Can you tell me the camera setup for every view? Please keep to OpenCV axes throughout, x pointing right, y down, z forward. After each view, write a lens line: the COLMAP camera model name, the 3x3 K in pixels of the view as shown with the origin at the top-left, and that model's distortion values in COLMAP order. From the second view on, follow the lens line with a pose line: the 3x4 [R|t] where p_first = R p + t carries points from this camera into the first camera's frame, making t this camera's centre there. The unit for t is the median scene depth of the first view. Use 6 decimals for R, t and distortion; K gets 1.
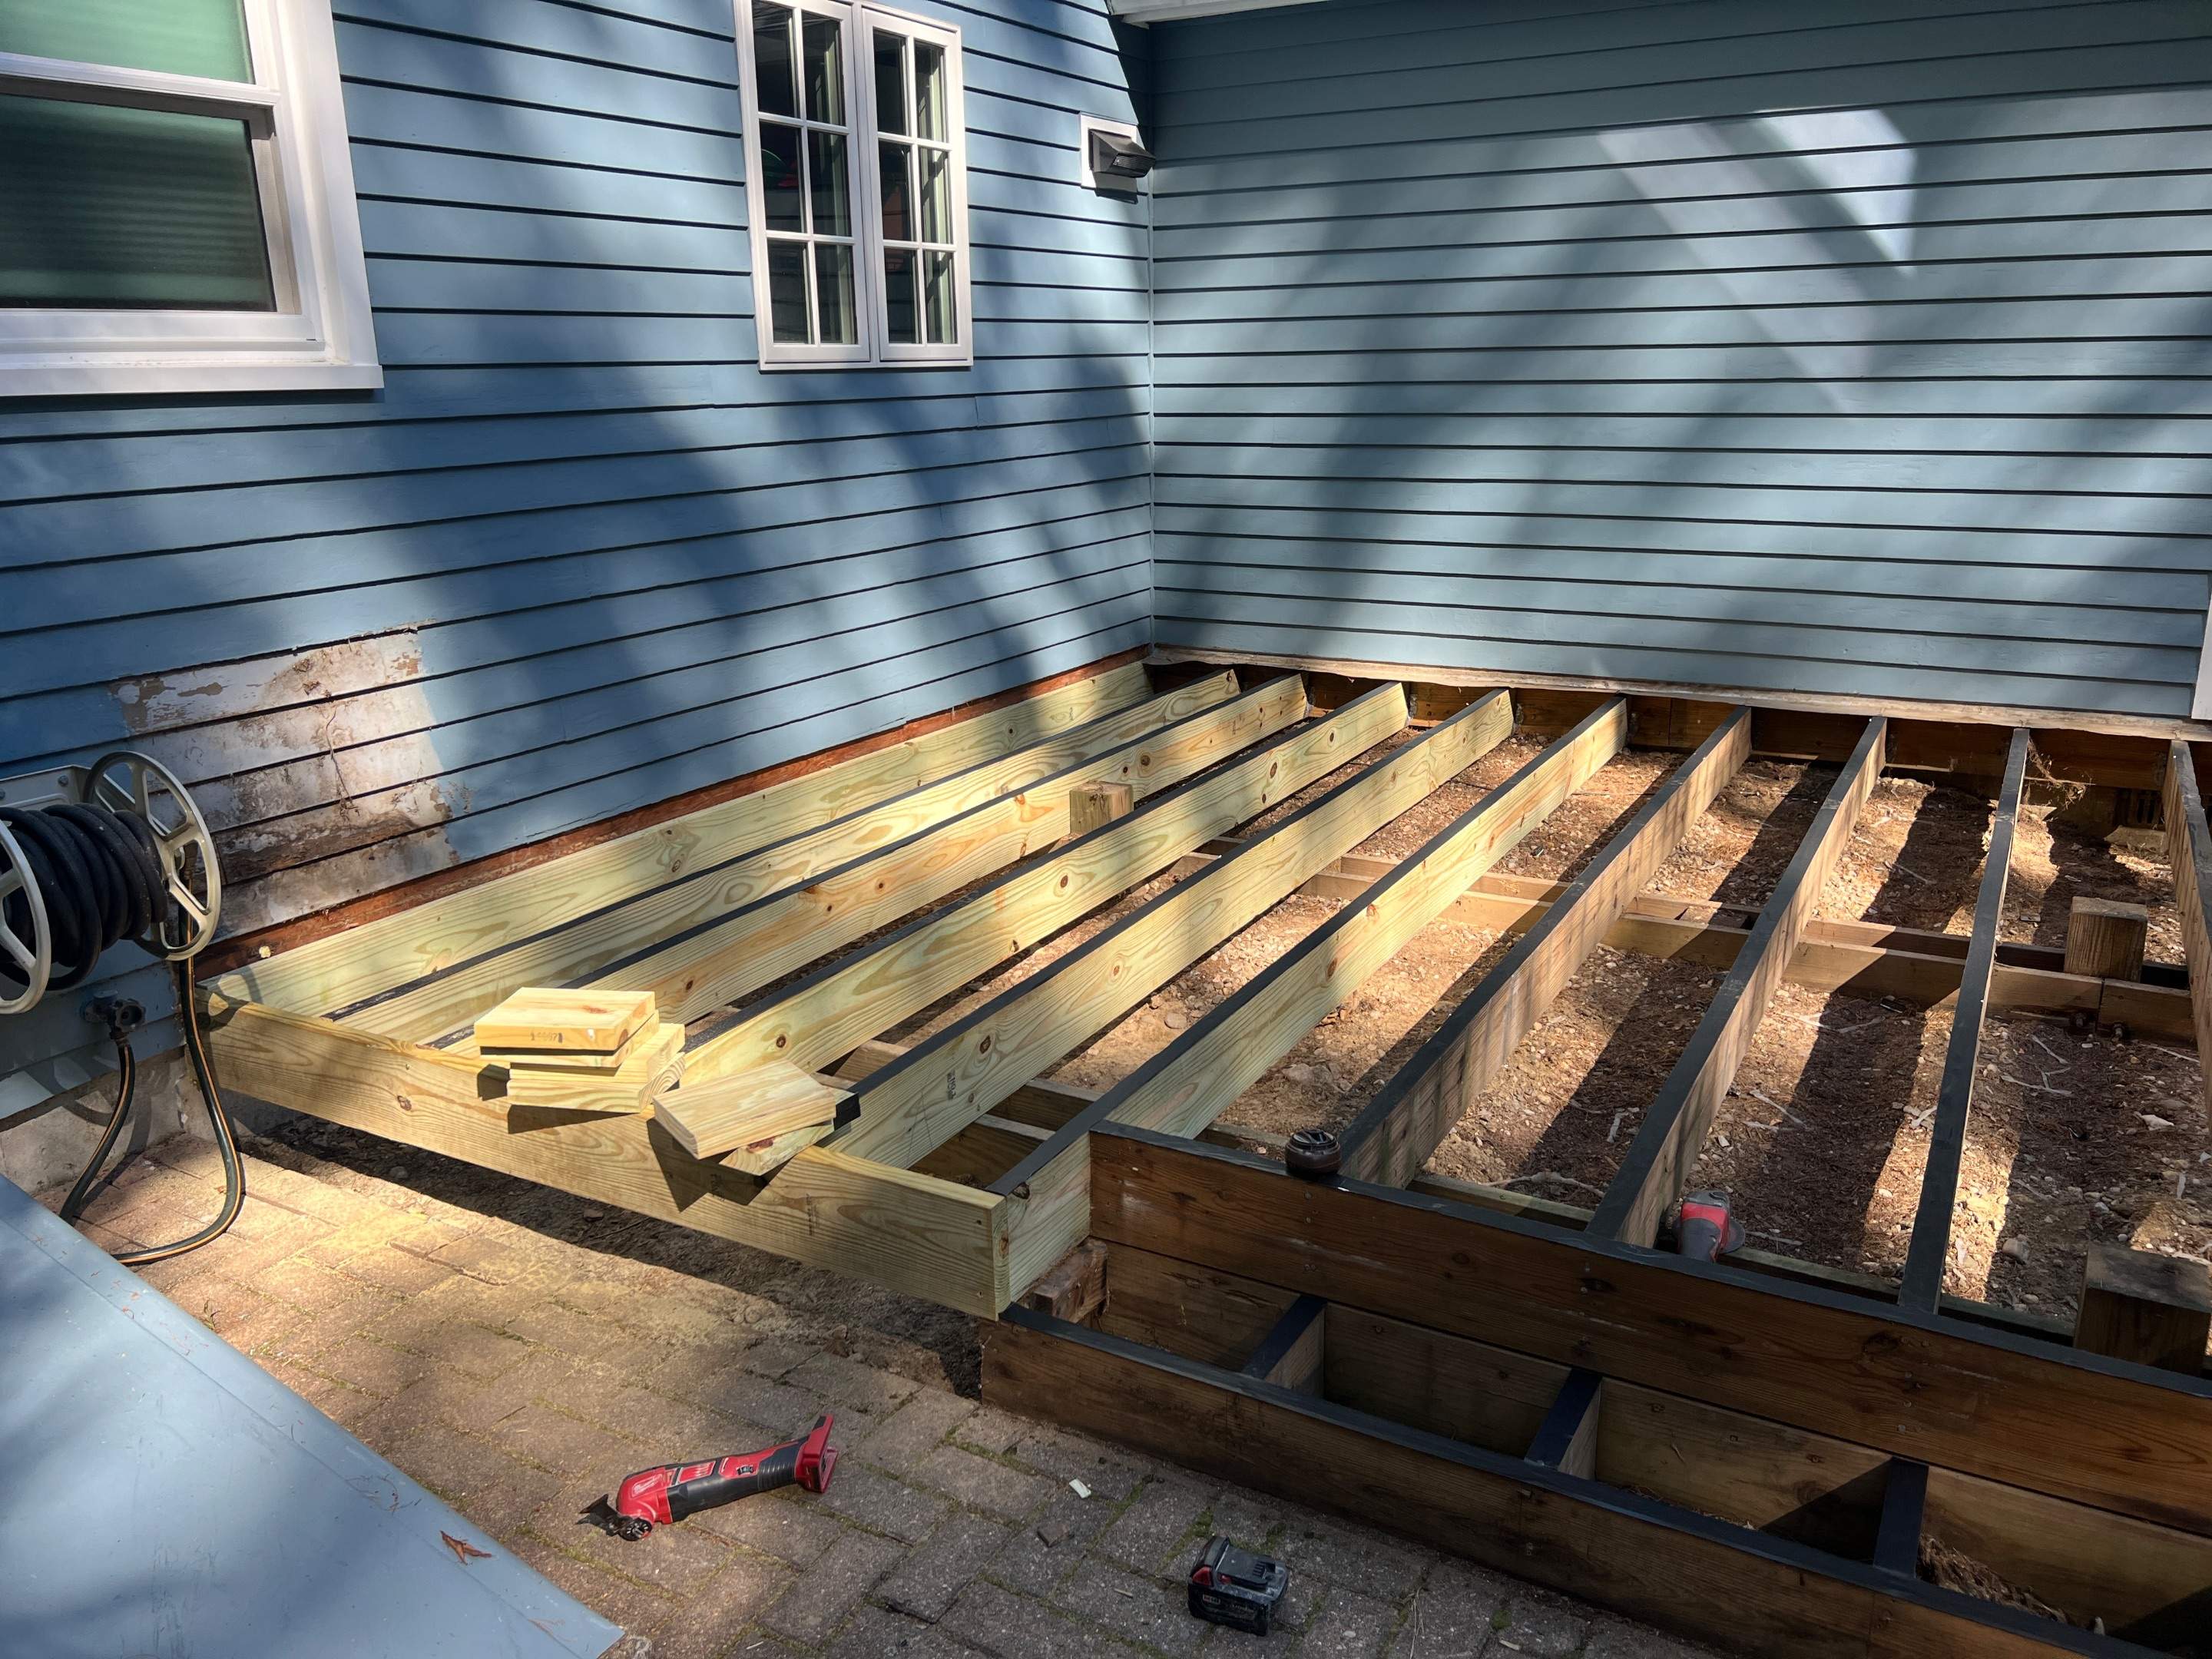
lens RADIAL K [[1657.2, 0, 1119.2], [0, 1657.2, 831.2], [0, 0, 1]] dist [0.017581, -0.020860]
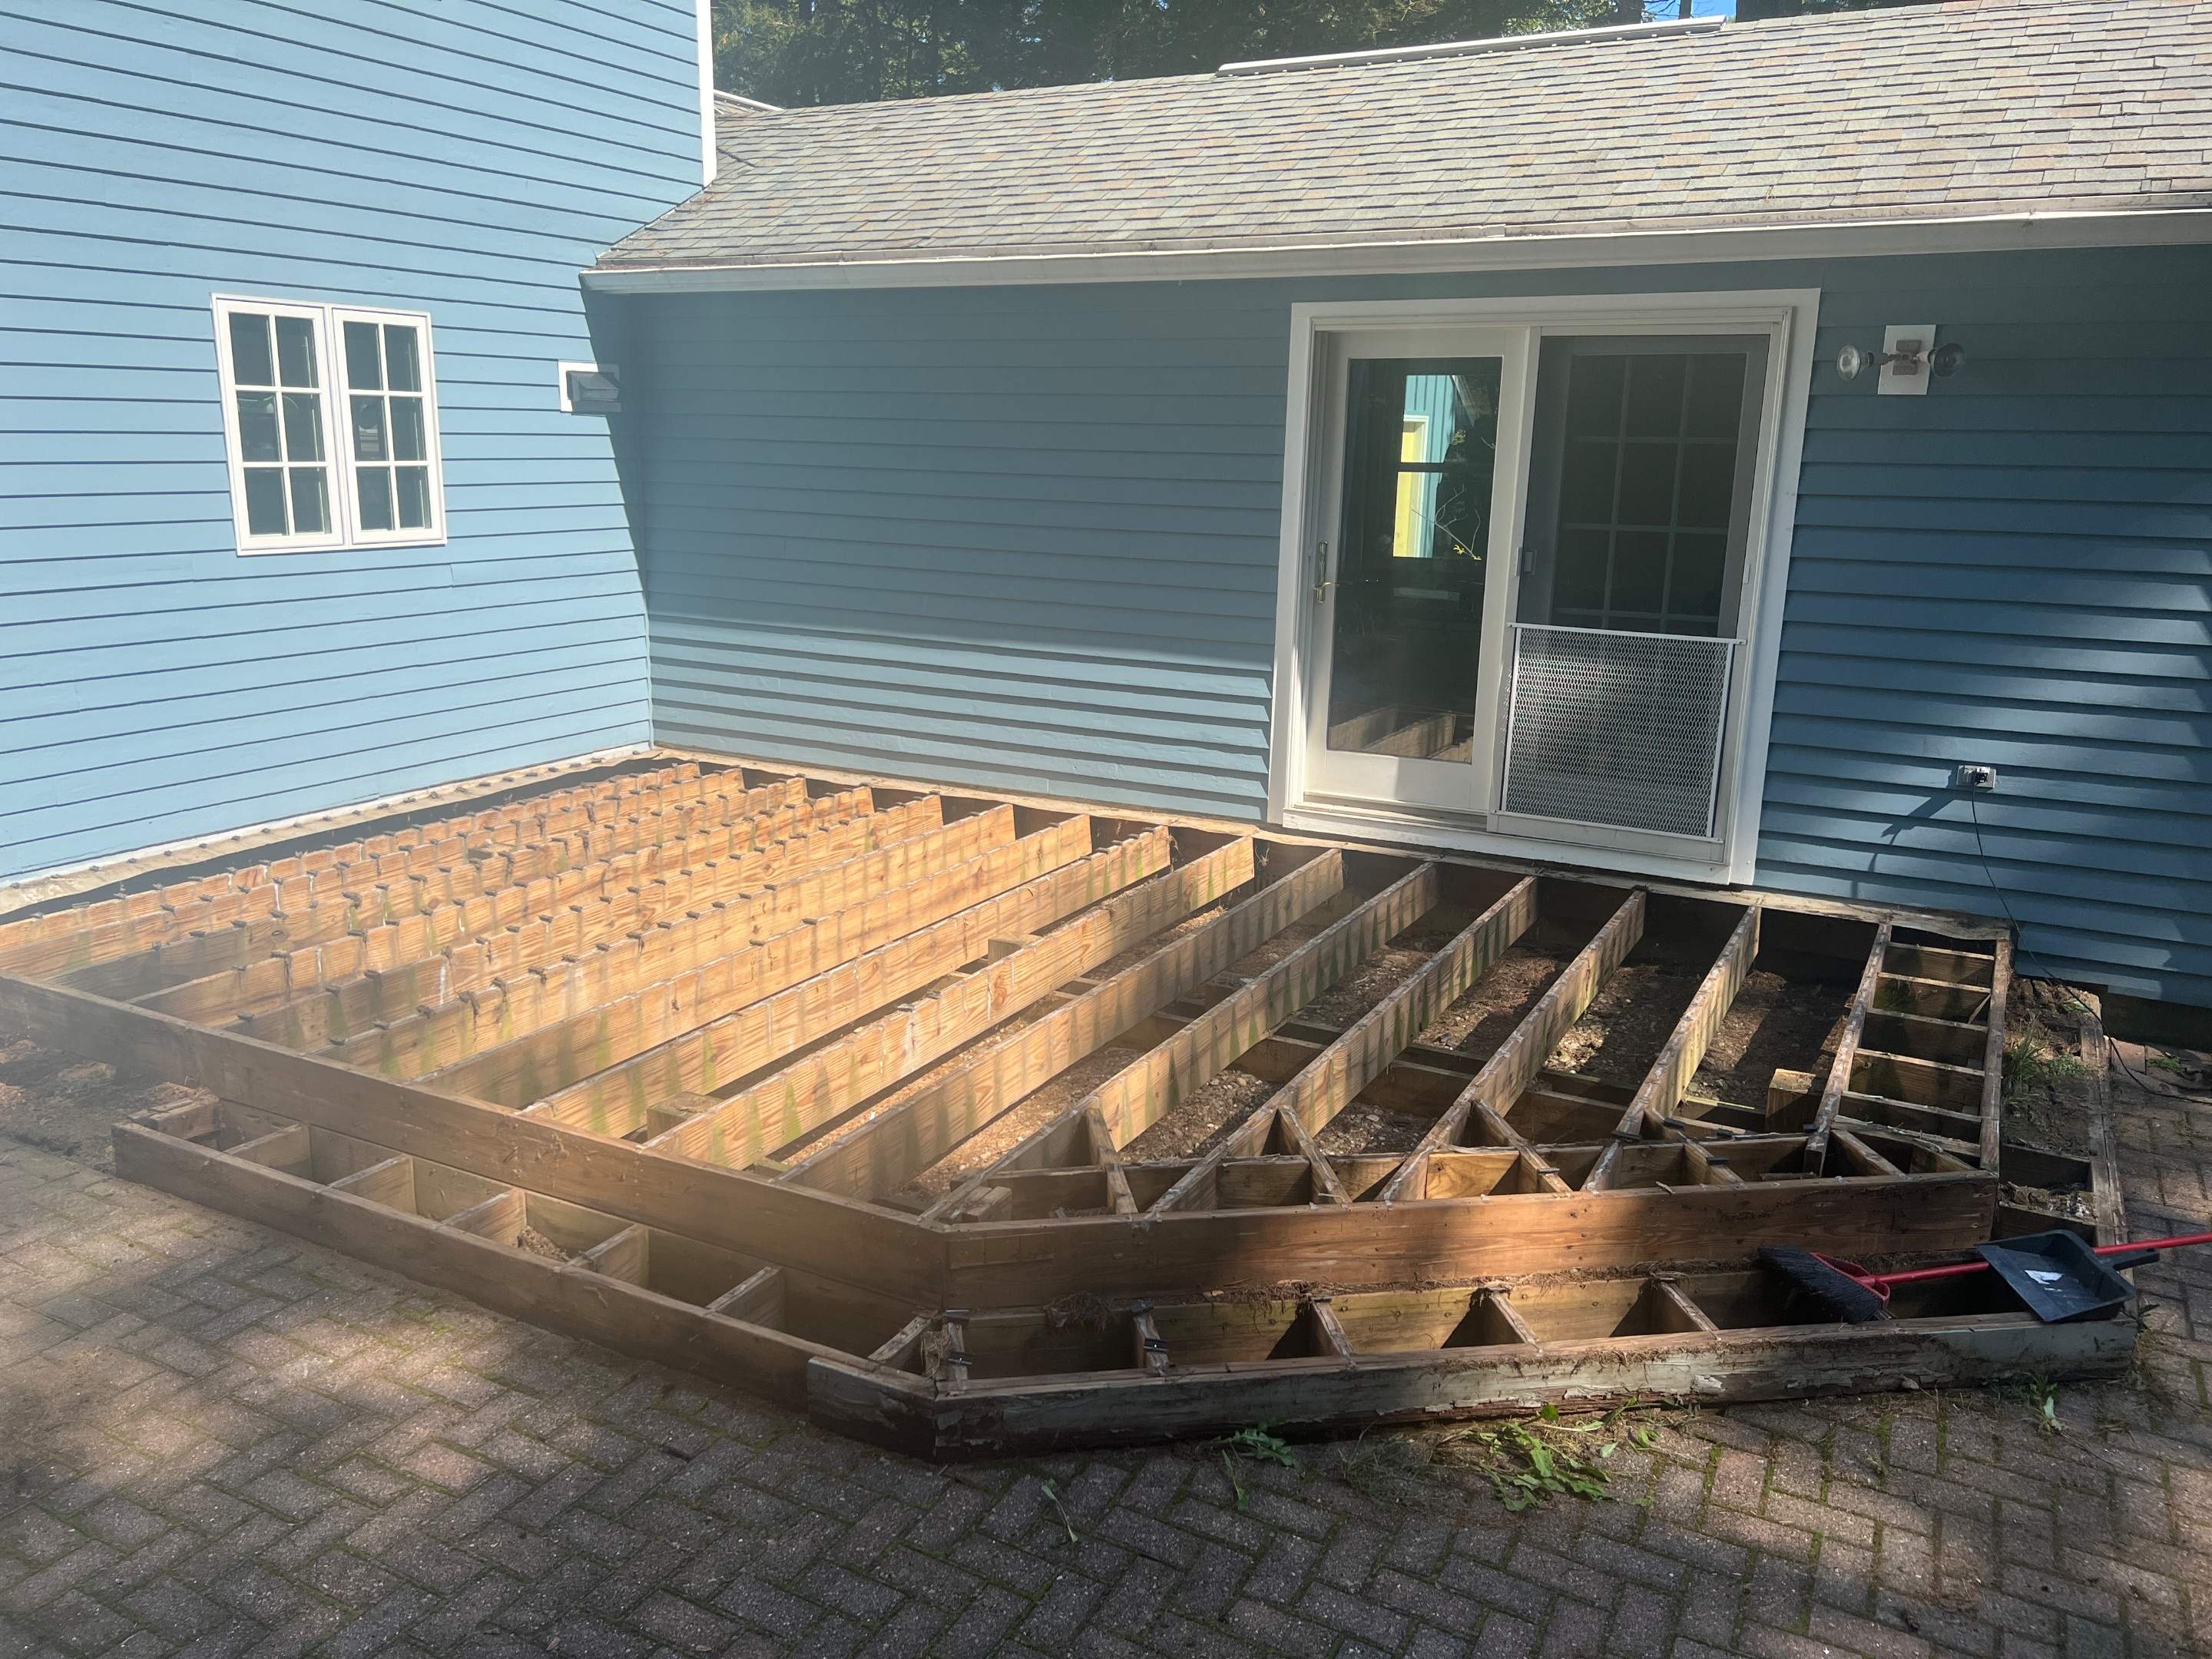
lens RADIAL K [[1657.2, 0, 1093.7], [0, 1657.2, 839.8], [0, 0, 1]] dist [0.017581, -0.020860]
pose [[0.999443, 0.028040, 0.018095, 0.525119], [-0.027264, 0.998755, -0.041780, 0.013420], [-0.019244, 0.041264, 0.998963, -0.474628]]
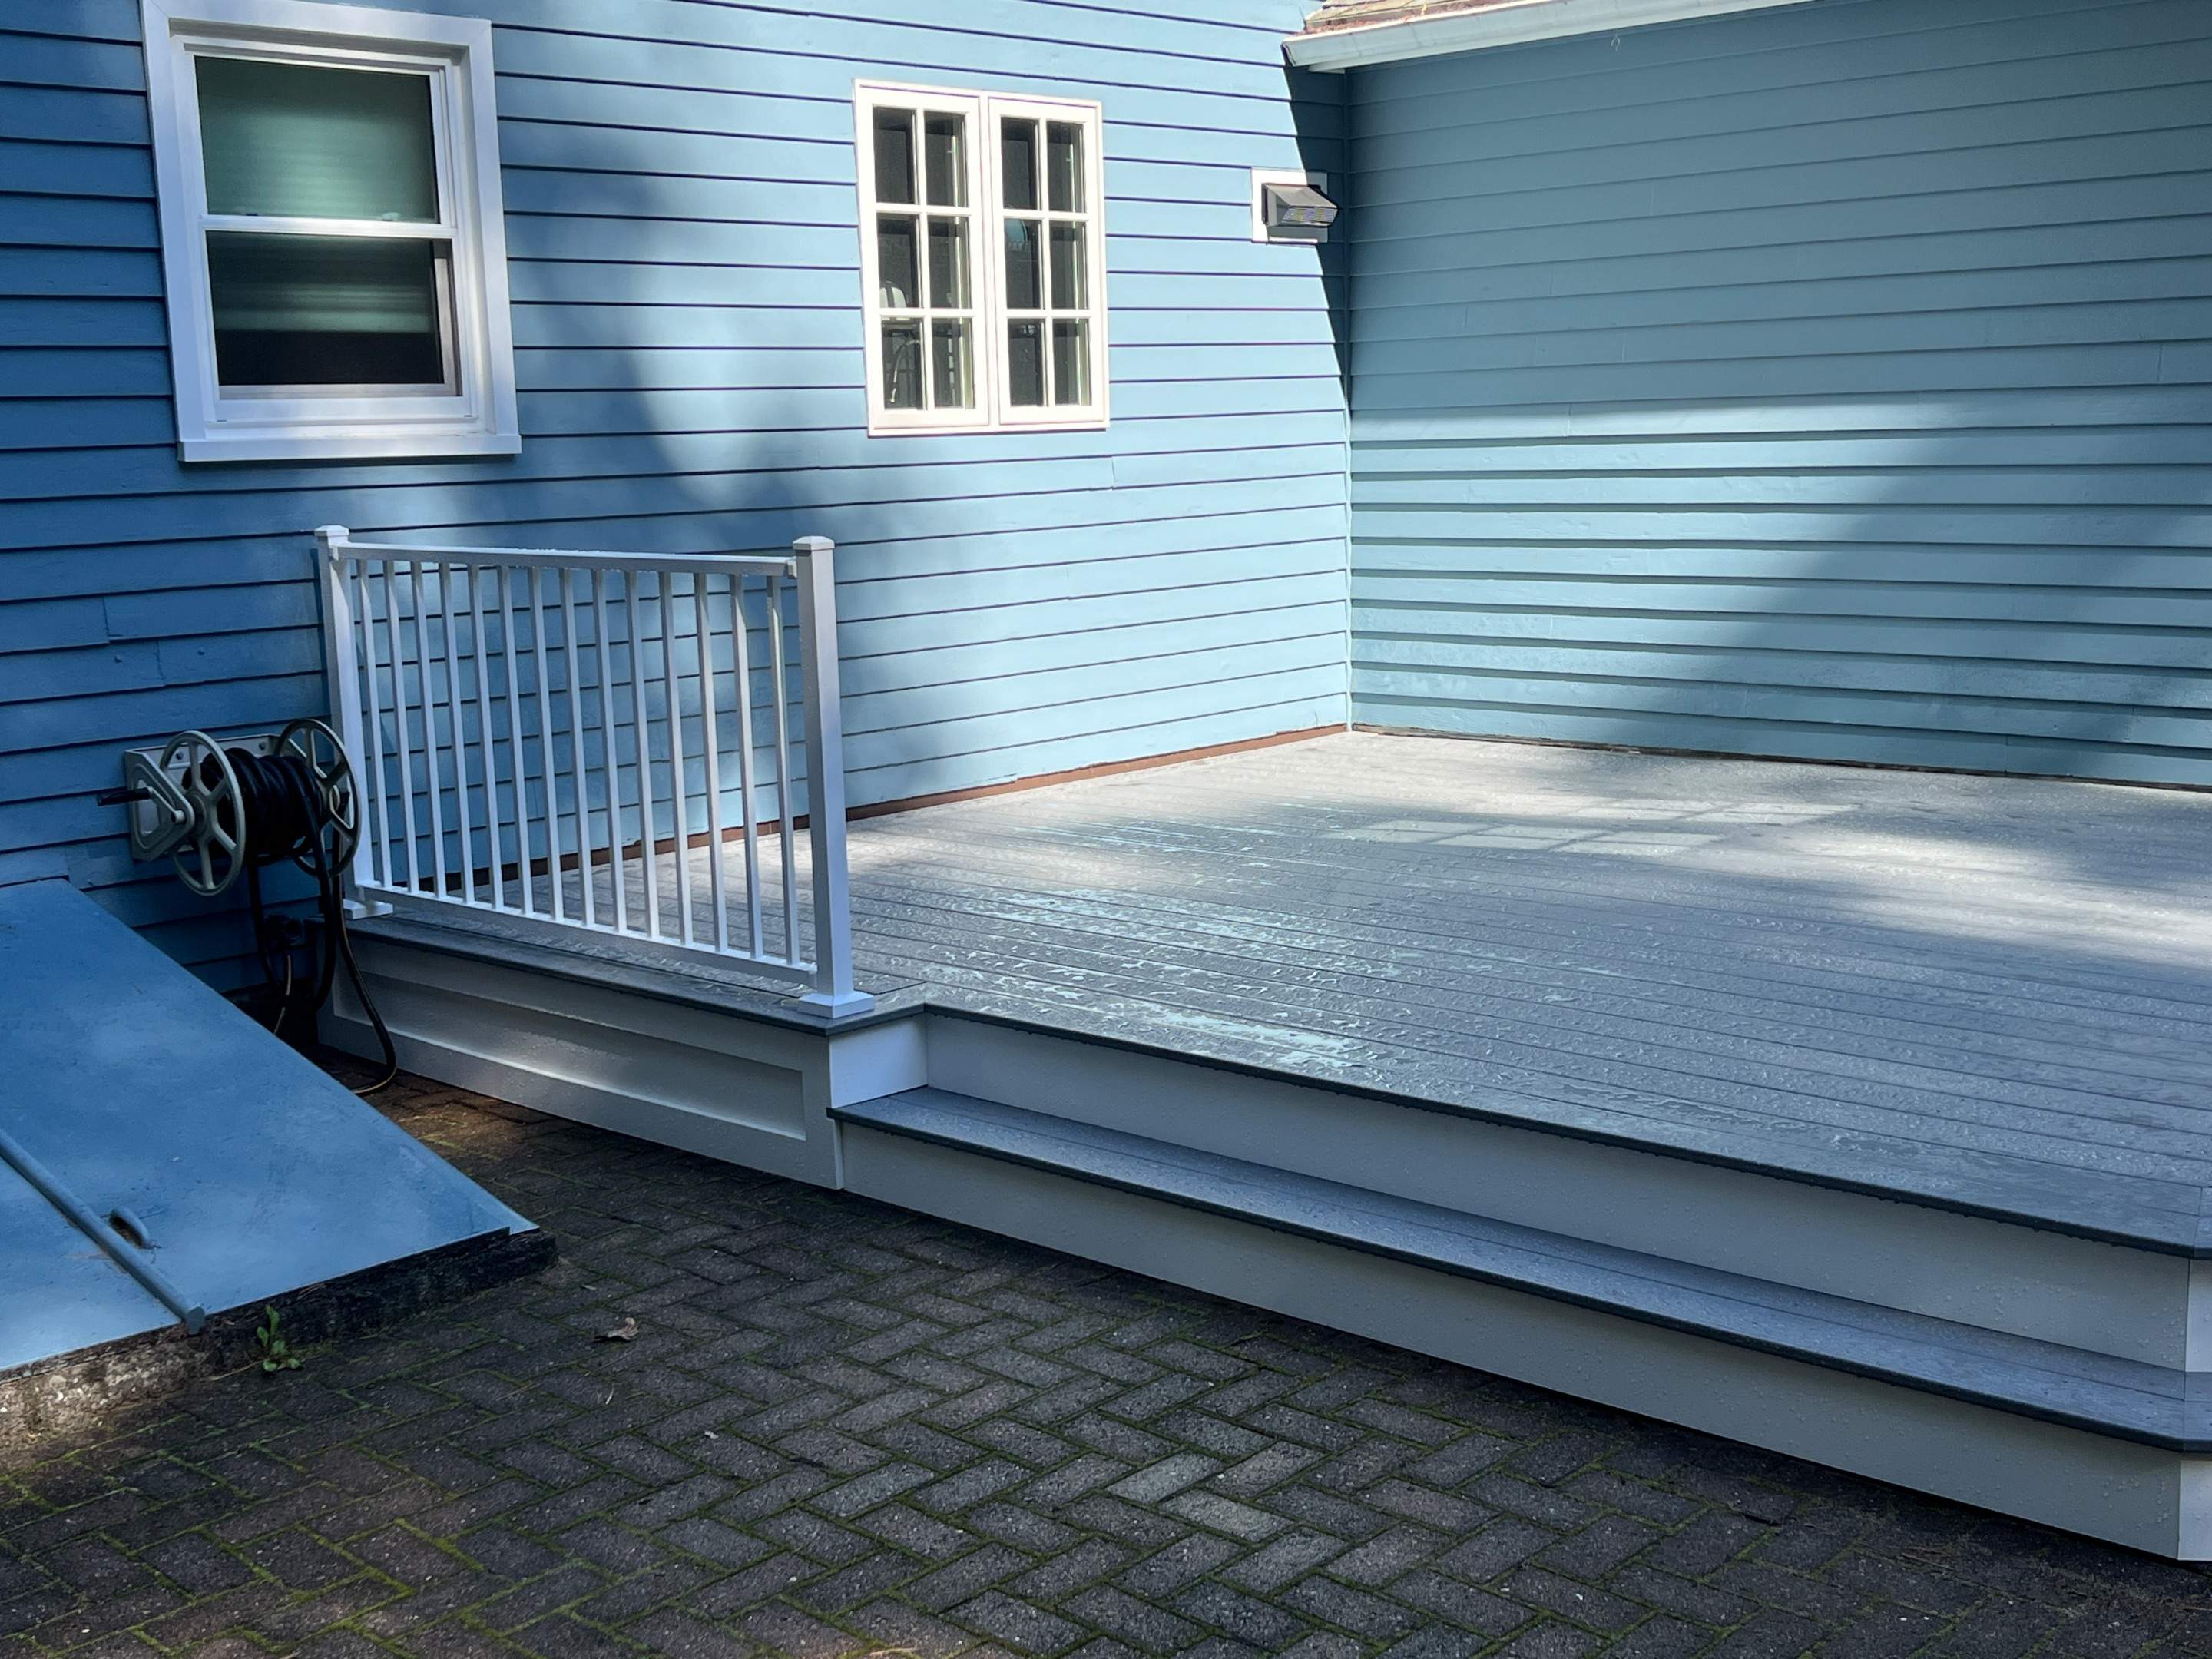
lens RADIAL K [[2573.3, 0, 1086.7], [0, 2573.3, 844.4], [0, 0, 1]] dist [0.079699, 0.000000]
pose [[0.967247, 0.028311, -0.252255, 0.355556], [-0.055489, 0.993308, -0.101290, 0.150214], [0.247699, 0.111970, 0.962345, -0.554134]]
